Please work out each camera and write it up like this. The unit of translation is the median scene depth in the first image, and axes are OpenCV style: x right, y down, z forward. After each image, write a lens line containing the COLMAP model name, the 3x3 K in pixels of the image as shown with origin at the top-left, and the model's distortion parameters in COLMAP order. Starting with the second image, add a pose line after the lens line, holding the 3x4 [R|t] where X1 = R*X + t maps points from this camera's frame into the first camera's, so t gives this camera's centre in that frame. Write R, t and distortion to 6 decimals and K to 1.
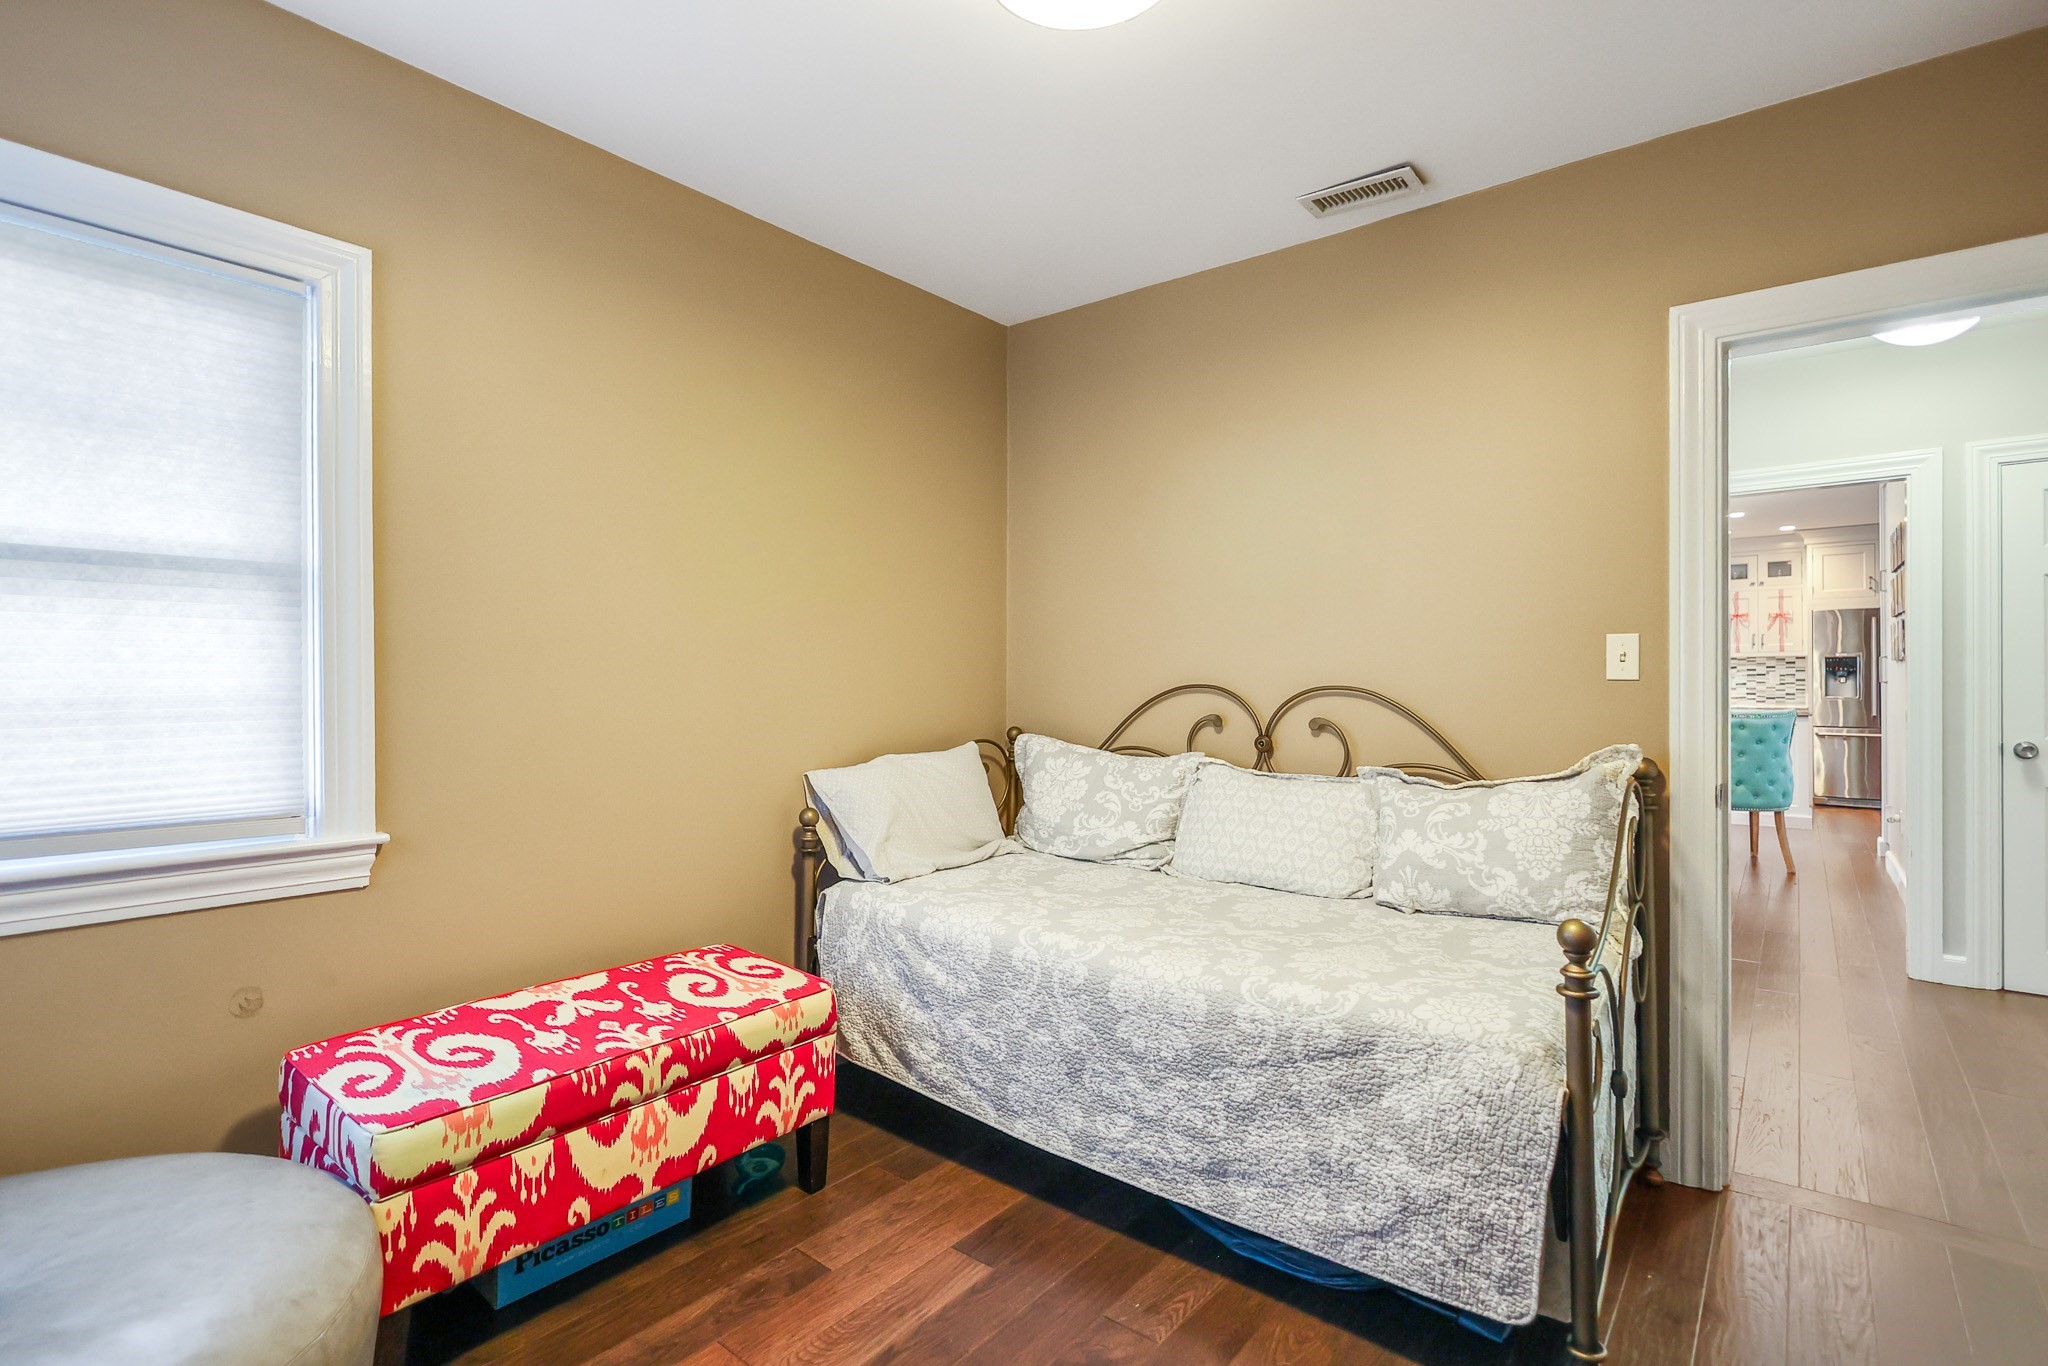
lens RADIAL K [[999.6, 0, 1061.1], [0, 999.6, 680.9], [0, 0, 1]] dist [-0.003770, 0.001501]
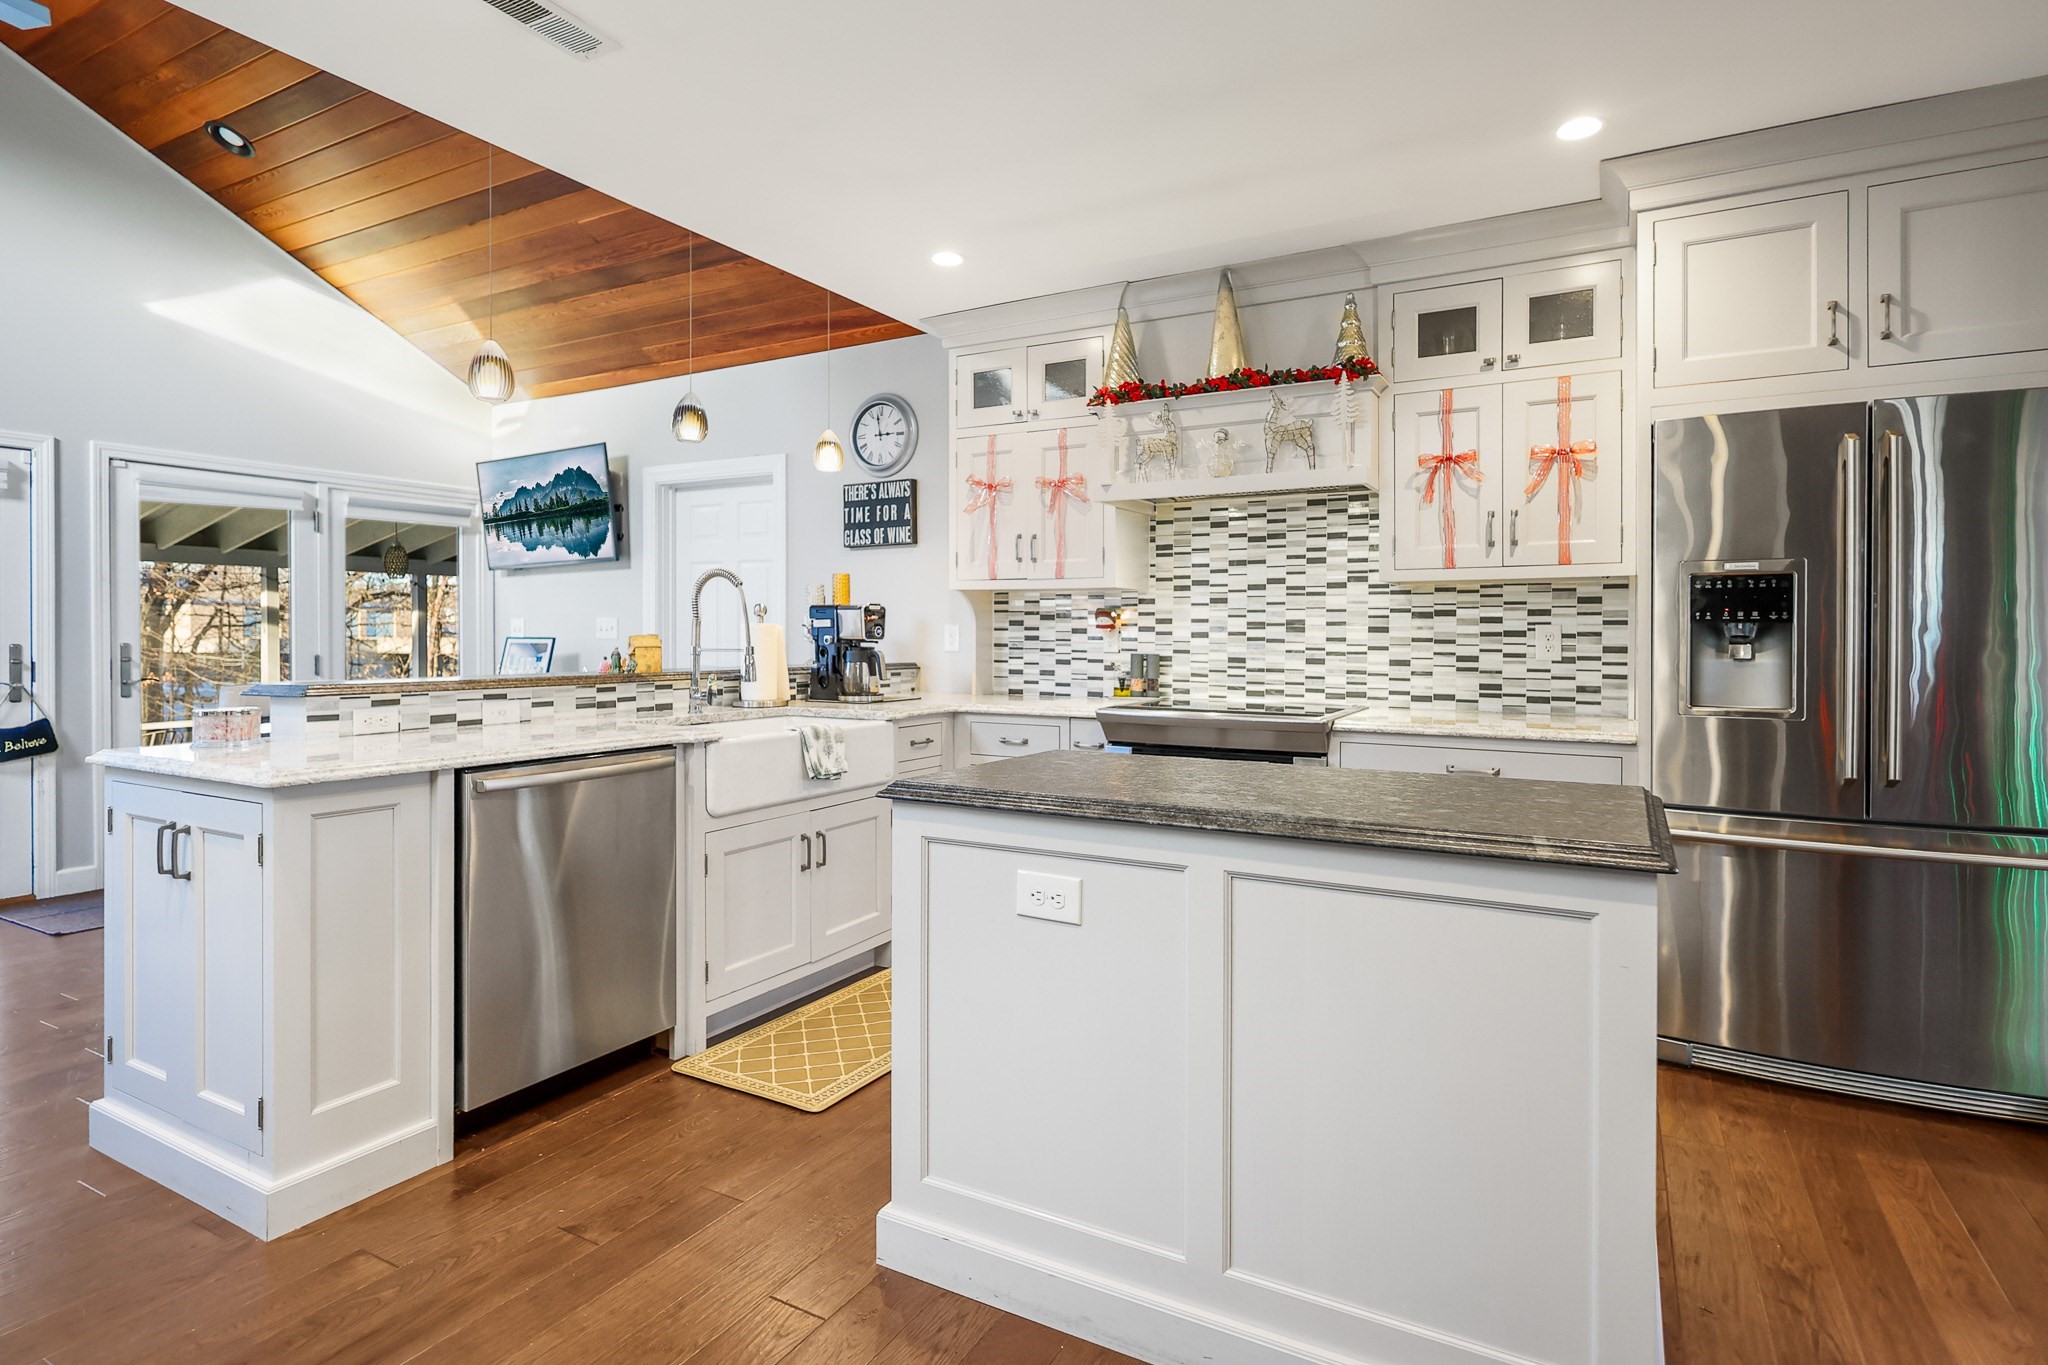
lens RADIAL K [[999.6, 0, 1107.3], [0, 999.6, 652.8], [0, 0, 1]] dist [-0.003770, 0.001501]
pose [[0.984903, -0.000298, 0.173109, 0.514838], [-0.002077, 0.999906, 0.013537, -0.004102], [-0.173097, -0.013692, 0.984810, 0.699089]]
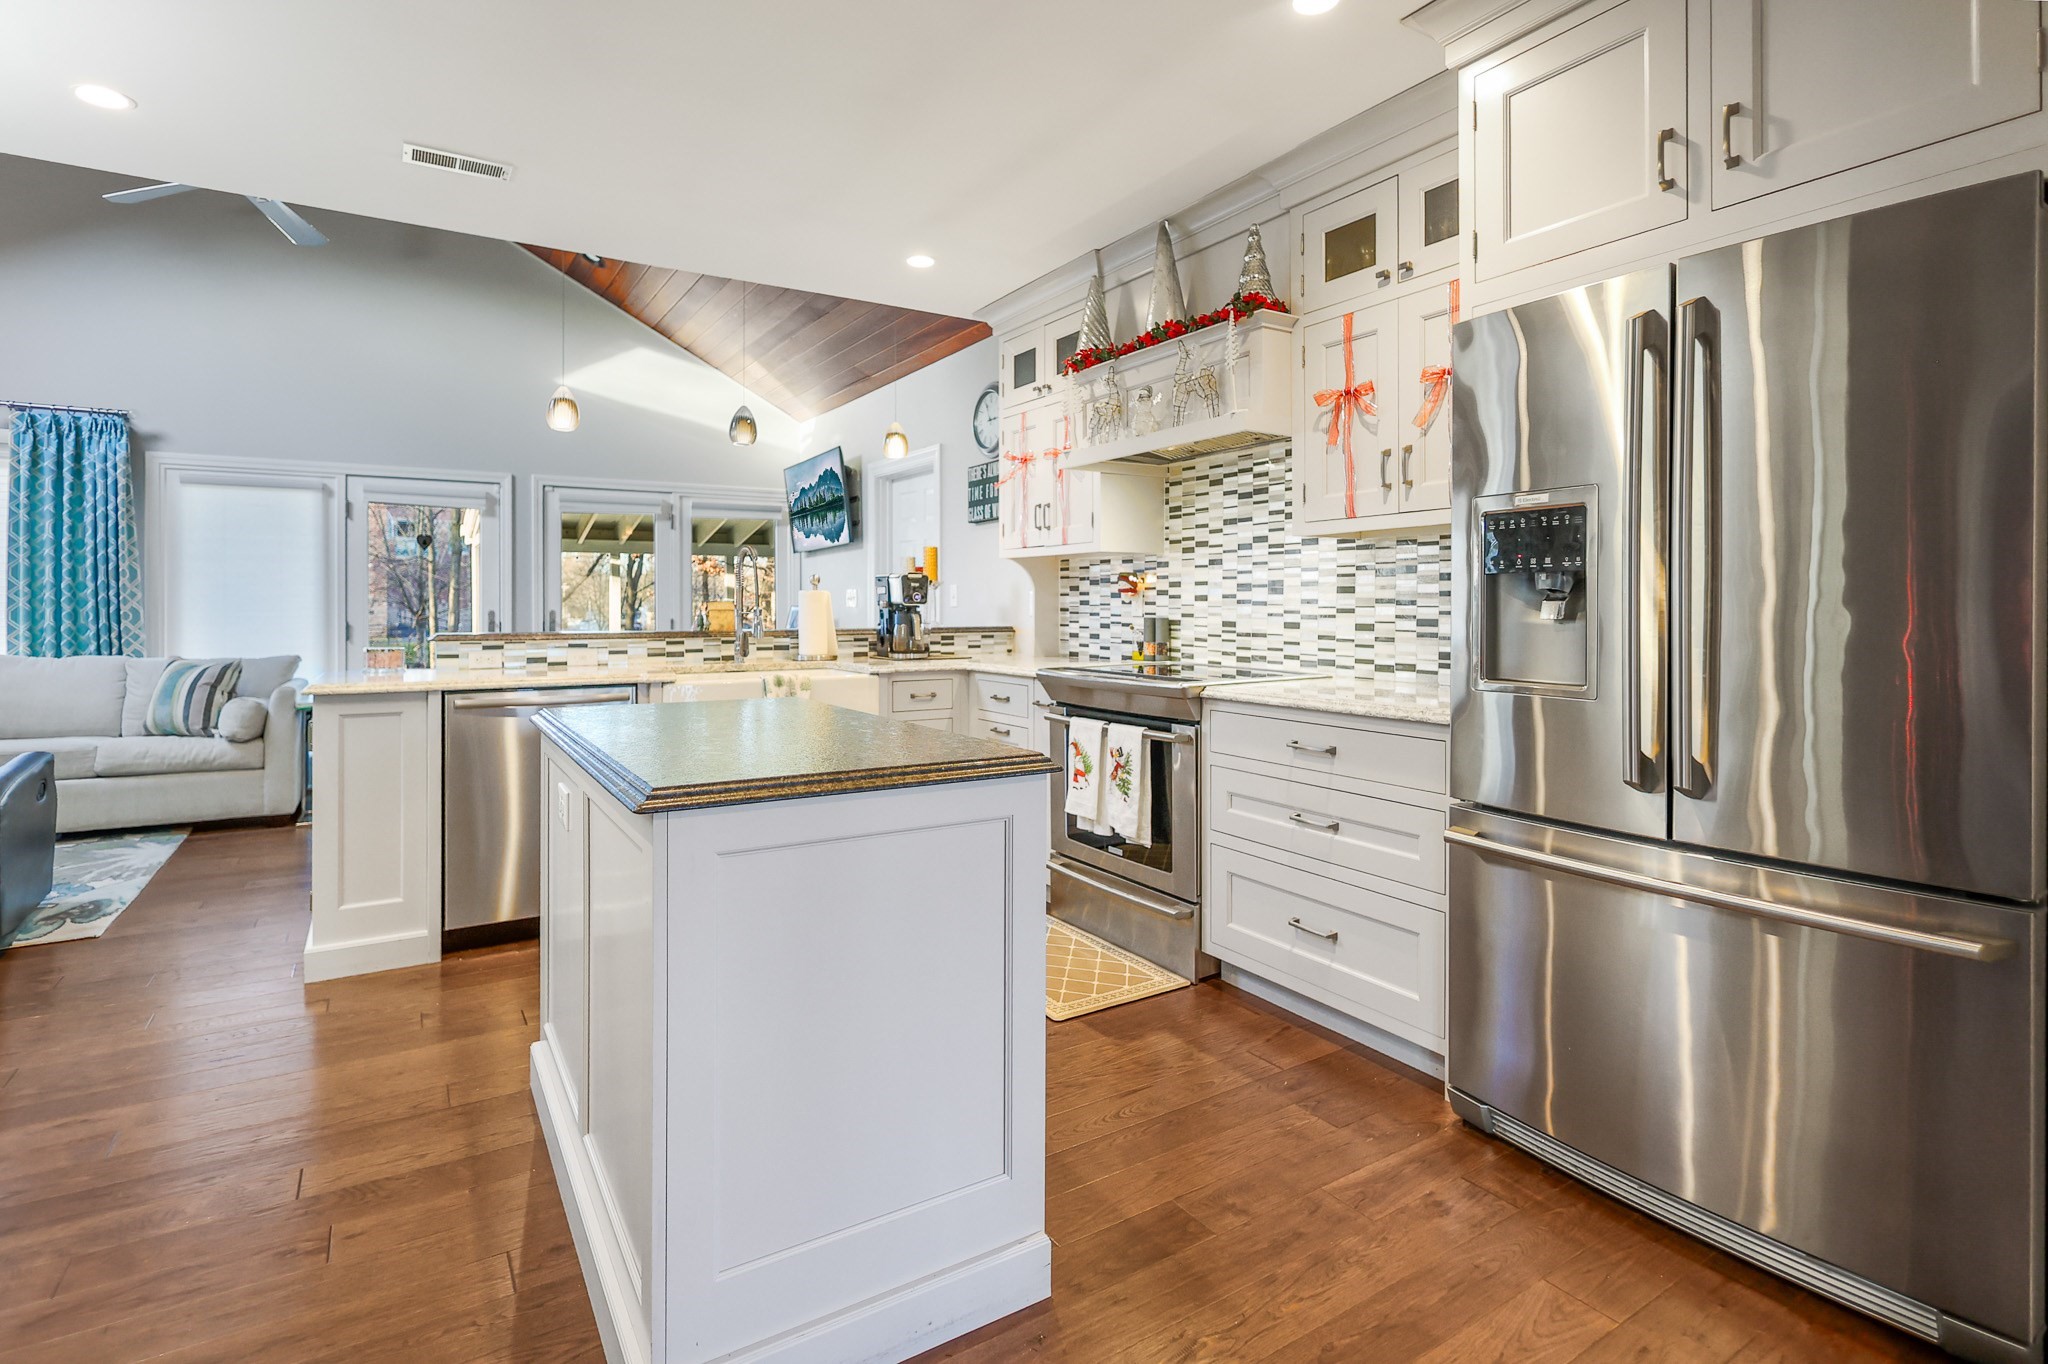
lens RADIAL K [[999.6, 0, 1080.9], [0, 999.6, 619.0], [0, 0, 1]] dist [-0.003770, 0.001501]
pose [[0.944100, 0.002677, -0.329648, 0.715584], [-0.000066, 0.999969, 0.007931, -0.000650], [0.329658, -0.007466, 0.944071, 0.707364]]
